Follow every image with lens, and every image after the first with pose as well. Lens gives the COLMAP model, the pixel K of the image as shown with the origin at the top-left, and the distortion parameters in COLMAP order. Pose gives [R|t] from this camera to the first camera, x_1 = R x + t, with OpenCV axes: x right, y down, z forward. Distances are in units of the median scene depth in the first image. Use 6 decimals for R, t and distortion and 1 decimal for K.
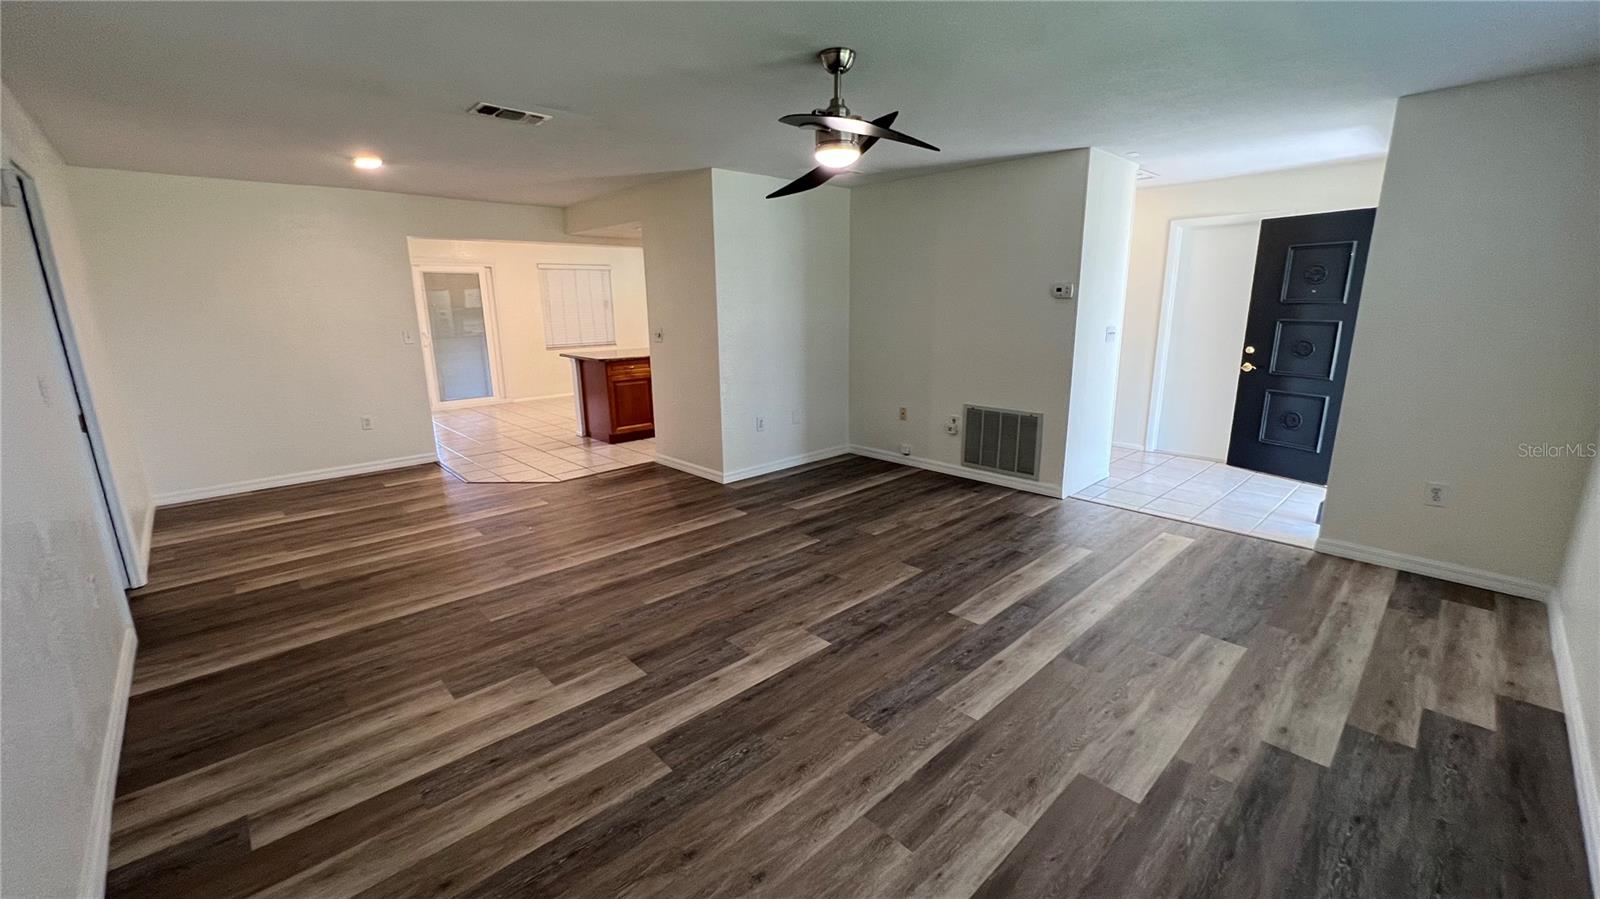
lens RADIAL K [[638.4, 0, 799.3], [0, 638.4, 441.0], [0, 0, 1]] dist [0.000154, -0.000225]
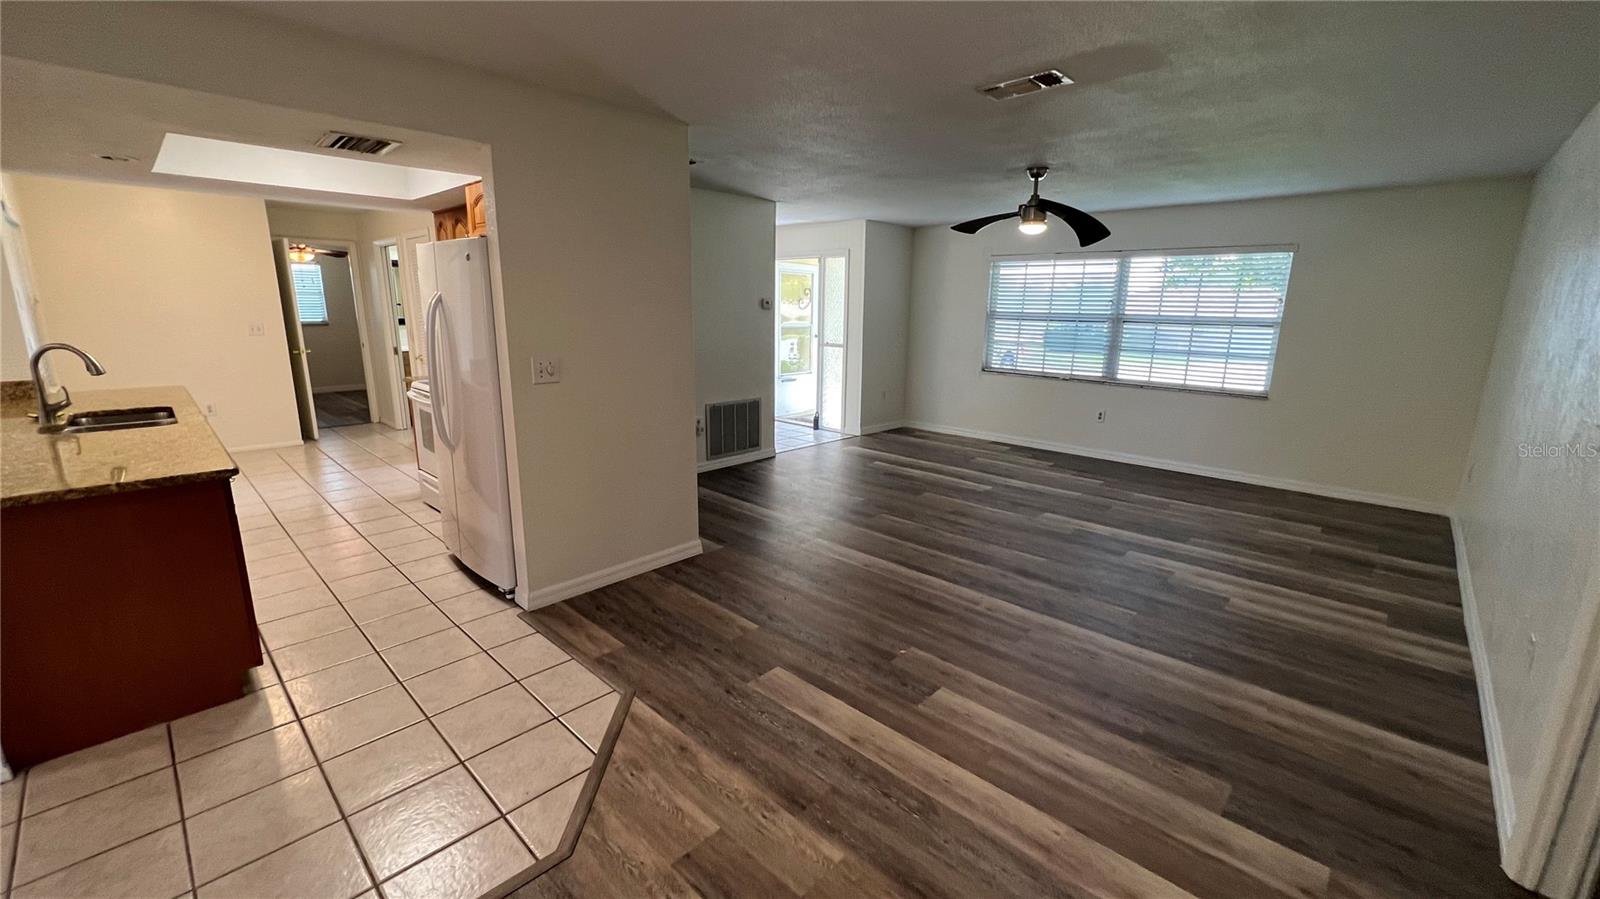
lens RADIAL K [[643.6, 0, 800.4], [0, 643.6, 447.6], [0, 0, 1]] dist [-0.002389, 0.000471]
pose [[-0.057669, -0.206378, 0.976771, -1.291629], [0.204266, 0.955262, 0.213893, -0.291420], [-0.977215, 0.211856, -0.012933, 1.348069]]
